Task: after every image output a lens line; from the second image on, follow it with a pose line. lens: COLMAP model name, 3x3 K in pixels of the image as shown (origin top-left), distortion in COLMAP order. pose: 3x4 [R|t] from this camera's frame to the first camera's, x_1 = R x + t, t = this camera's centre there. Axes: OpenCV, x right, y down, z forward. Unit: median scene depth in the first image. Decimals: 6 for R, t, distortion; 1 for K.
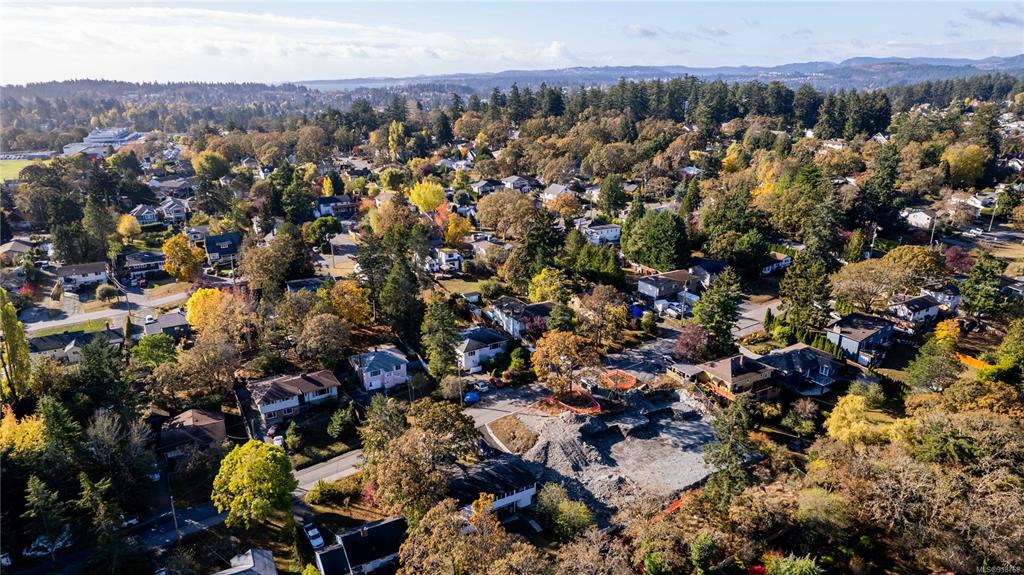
lens RADIAL K [[655.2, 0, 512.0], [0, 655.2, 287.5], [0, 0, 1]] dist [-0.072047, 0.066758]
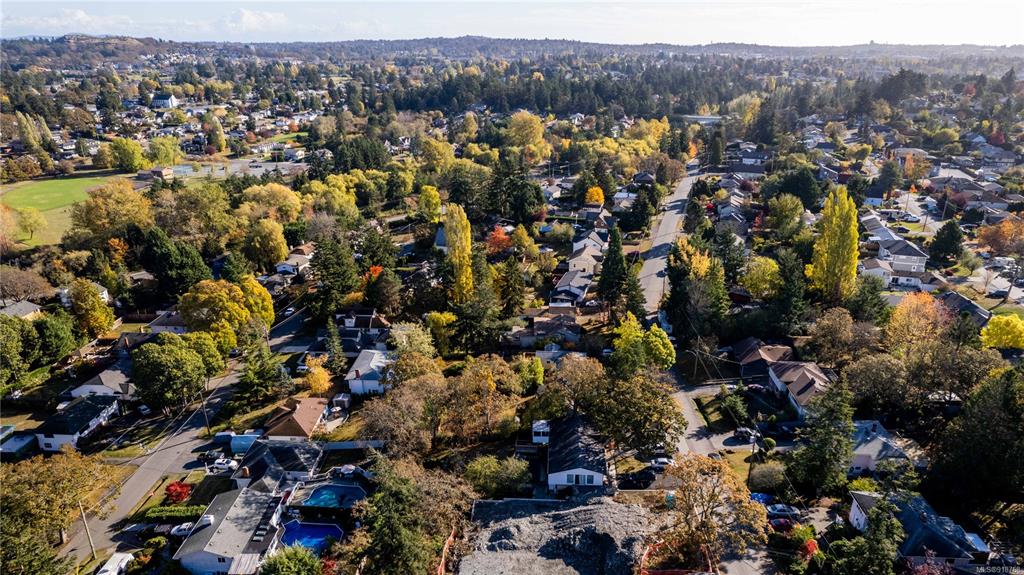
lens RADIAL K [[655.2, 0, 512.0], [0, 655.2, 287.5], [0, 0, 1]] dist [-0.072047, 0.066758]
pose [[-0.560652, 0.296756, -0.773049, 0.646313], [-0.247758, 0.830689, 0.498569, -0.357665], [0.790117, 0.471053, -0.392204, 1.049568]]
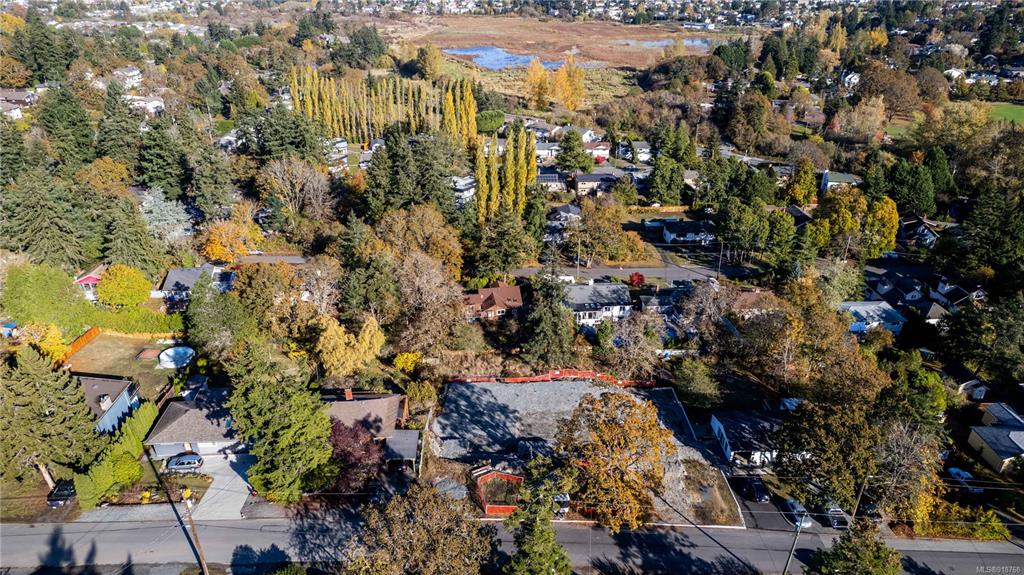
lens RADIAL K [[655.2, 0, 512.0], [0, 655.2, 287.5], [0, 0, 1]] dist [-0.072047, 0.066758]
pose [[-0.878086, -0.208182, 0.430841, -0.064863], [0.153522, 0.730226, 0.665734, -0.423617], [-0.453206, 0.650716, -0.609241, 1.366824]]
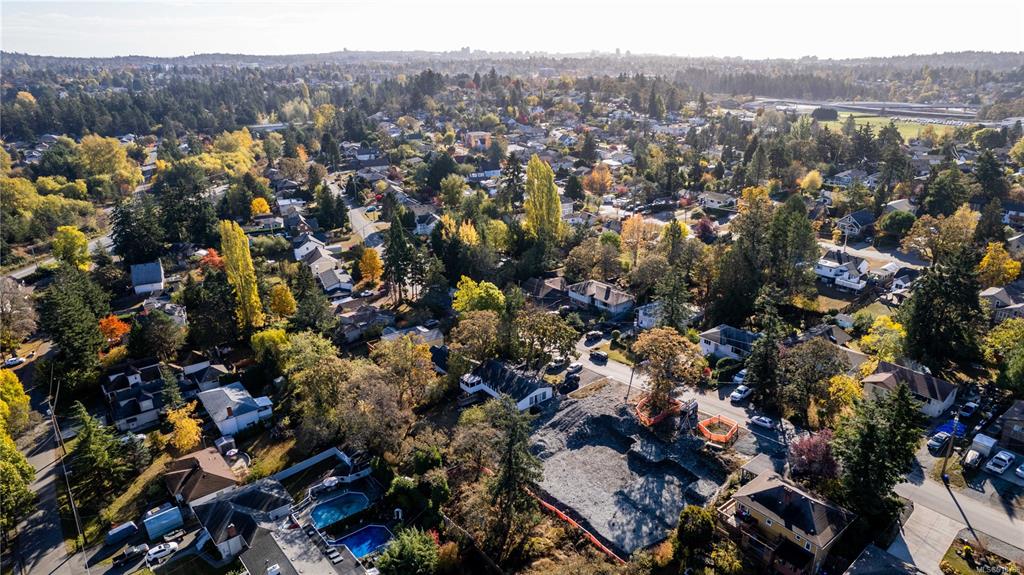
lens RADIAL K [[655.2, 0, 512.0], [0, 655.2, 287.5], [0, 0, 1]] dist [-0.072047, 0.066758]
pose [[0.130551, 0.343223, -0.930137, 0.920675], [-0.294446, 0.909259, 0.294192, -0.203367], [0.946709, 0.235468, 0.219766, 0.591600]]
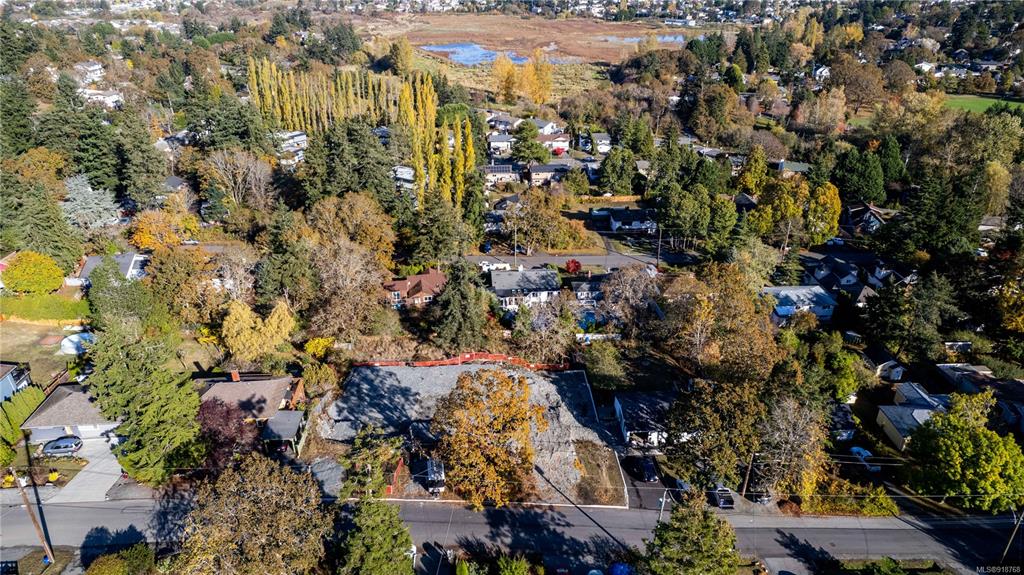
lens RADIAL K [[655.2, 0, 512.0], [0, 655.2, 287.5], [0, 0, 1]] dist [-0.072047, 0.066758]
pose [[-0.884320, -0.202424, 0.420718, -0.164622], [0.150853, 0.728905, 0.667788, -0.379690], [-0.441840, 0.654004, -0.614049, 1.323124]]
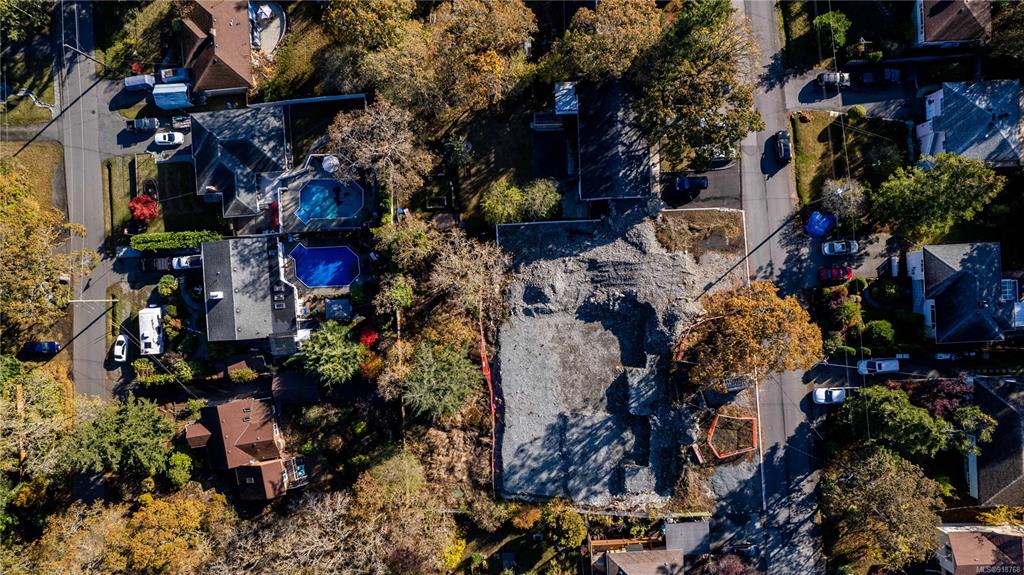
lens RADIAL K [[655.2, 0, 512.0], [0, 655.2, 287.5], [0, 0, 1]] dist [-0.072047, 0.066758]
pose [[-0.474466, 0.880218, 0.009867, 0.147958], [-0.253461, -0.147340, 0.956059, -0.423688], [0.842994, 0.451117, 0.293009, 0.636846]]
